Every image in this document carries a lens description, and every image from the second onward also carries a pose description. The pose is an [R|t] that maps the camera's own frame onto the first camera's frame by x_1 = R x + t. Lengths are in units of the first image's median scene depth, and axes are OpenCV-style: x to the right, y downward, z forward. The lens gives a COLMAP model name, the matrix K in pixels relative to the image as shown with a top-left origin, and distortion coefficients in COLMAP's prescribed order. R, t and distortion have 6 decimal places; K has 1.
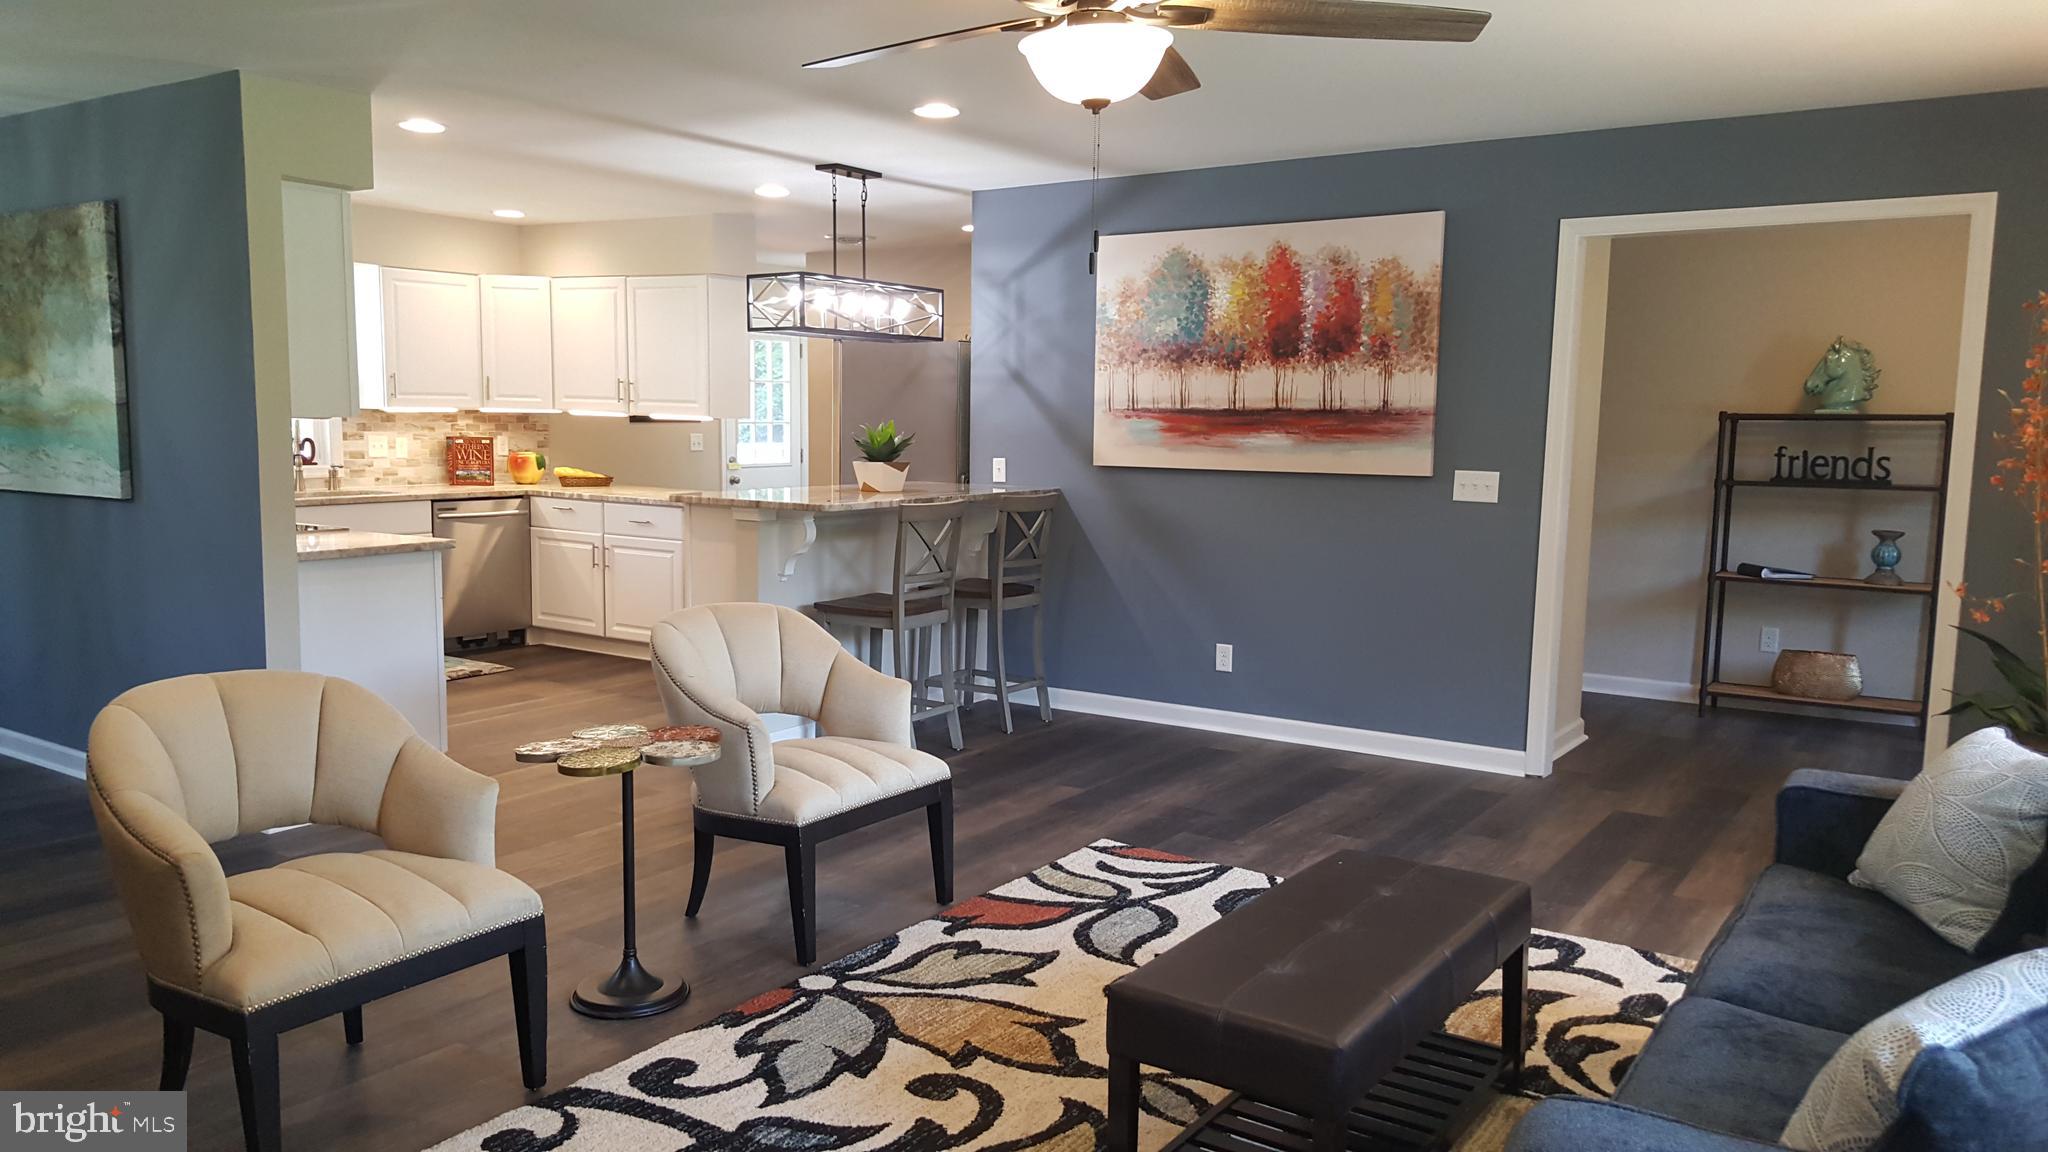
lens RADIAL K [[1506.4, 0, 970.7], [0, 1506.4, 597.5], [0, 0, 1]] dist [0.097873, -0.149816]
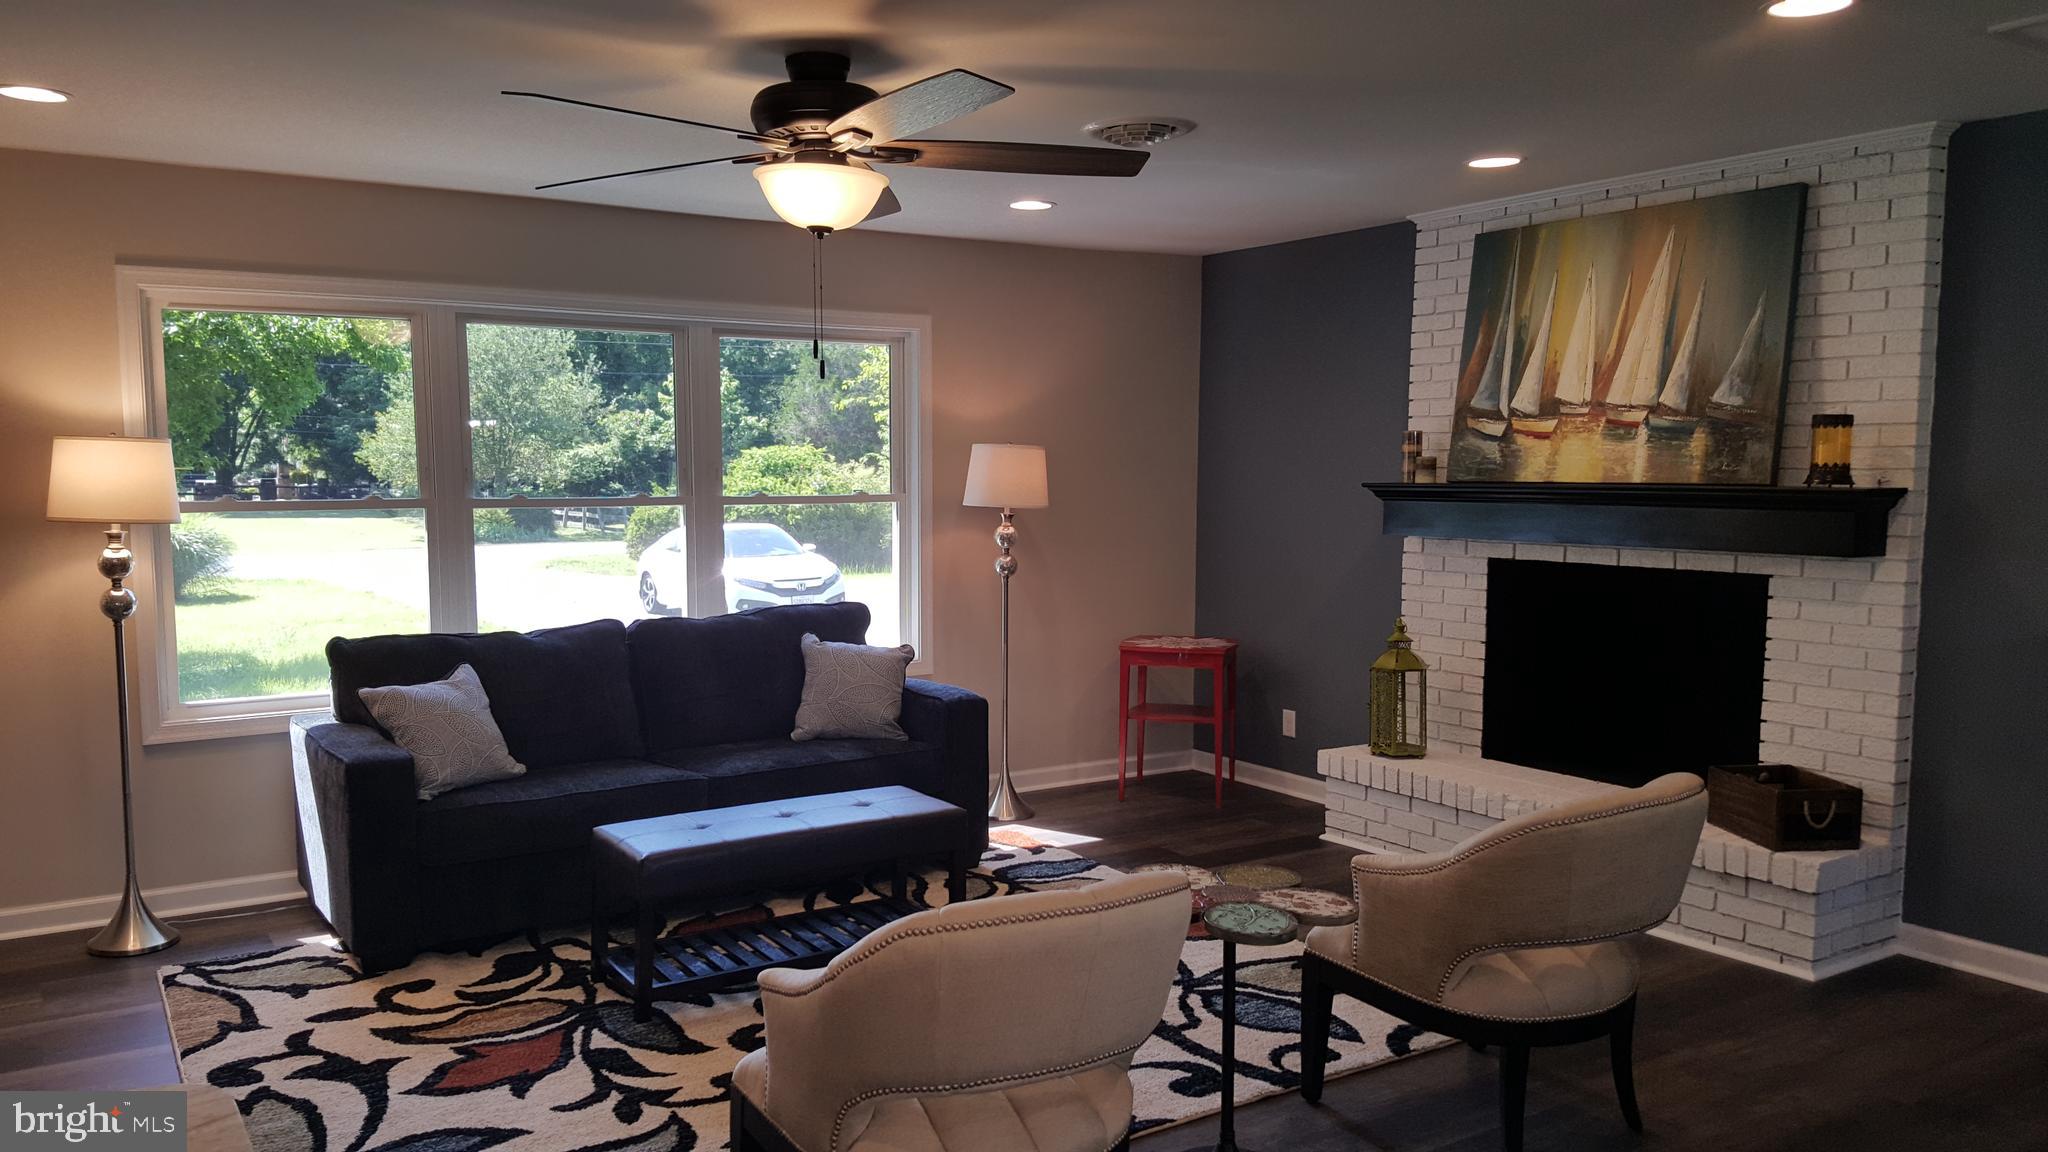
lens RADIAL K [[1506.4, 0, 962.5], [0, 1506.4, 602.9], [0, 0, 1]] dist [0.097873, -0.149816]
pose [[-0.920092, -0.044011, 0.389223, -0.245526], [0.041611, 0.977063, 0.208847, -0.149563], [-0.389486, 0.208354, -0.897156, 1.061295]]
